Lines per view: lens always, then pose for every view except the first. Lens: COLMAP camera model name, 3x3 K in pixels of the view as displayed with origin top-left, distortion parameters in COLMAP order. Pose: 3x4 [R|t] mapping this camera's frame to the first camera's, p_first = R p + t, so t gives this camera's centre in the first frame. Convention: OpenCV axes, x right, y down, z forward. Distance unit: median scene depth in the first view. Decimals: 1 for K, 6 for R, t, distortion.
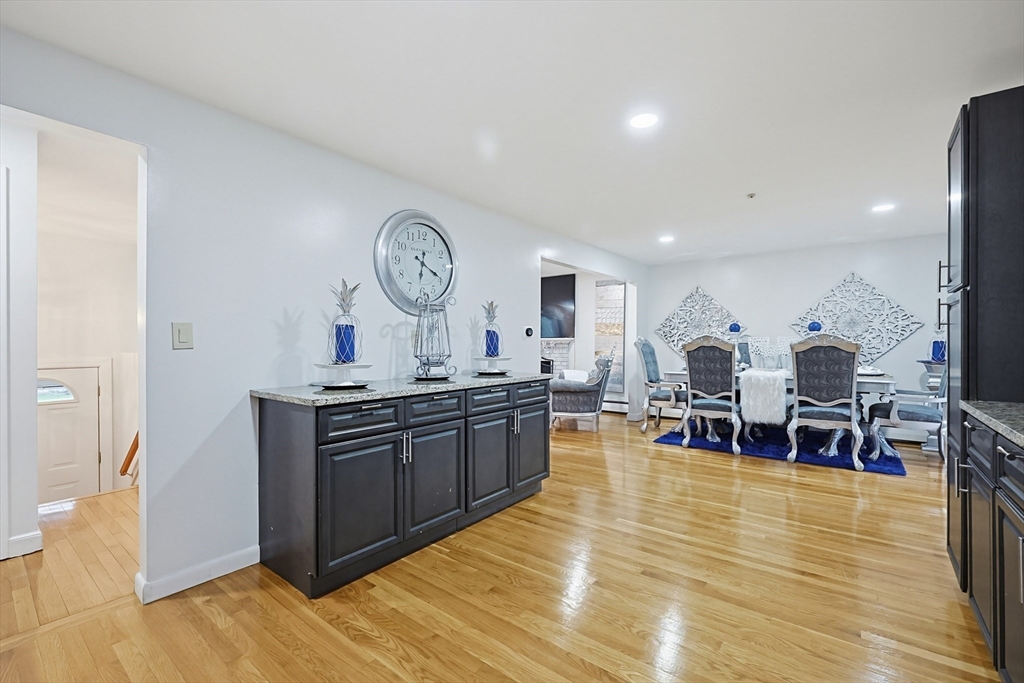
lens RADIAL K [[450.0, 0, 521.0], [0, 450.0, 339.5], [0, 0, 1]] dist [-0.004238, 0.000920]
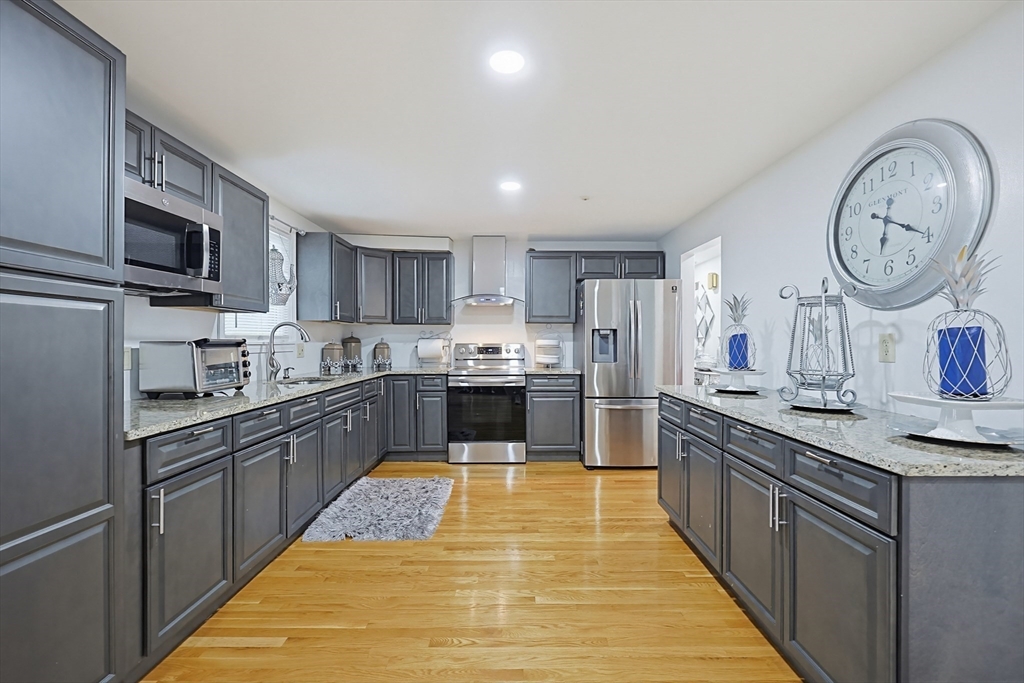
lens RADIAL K [[450.0, 0, 520.9], [0, 450.0, 341.4], [0, 0, 1]] dist [-0.004238, 0.000920]
pose [[-0.797576, 0.001331, -0.603217, 0.551327], [0.003871, 0.999988, -0.002912, -0.010938], [0.603206, -0.004658, -0.797572, 1.258367]]
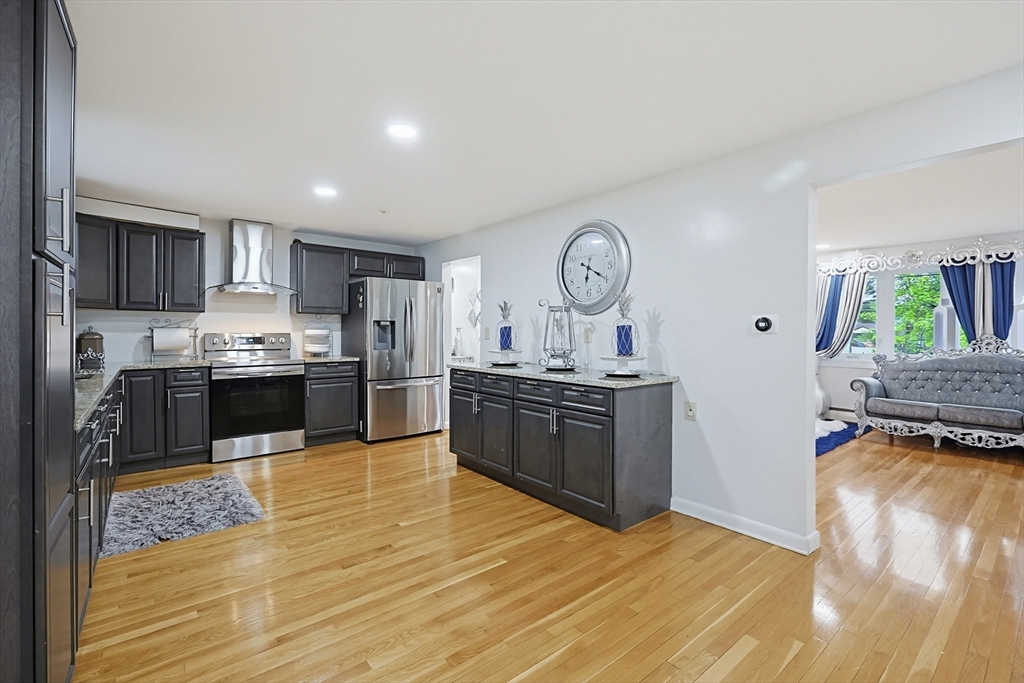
lens RADIAL K [[450.0, 0, 537.1], [0, 450.0, 328.8], [0, 0, 1]] dist [-0.004238, 0.000920]
pose [[-0.220093, -0.006551, -0.975457, 0.959688], [0.002867, 0.999969, -0.007363, -0.009930], [0.975475, -0.004418, -0.220068, 1.197305]]
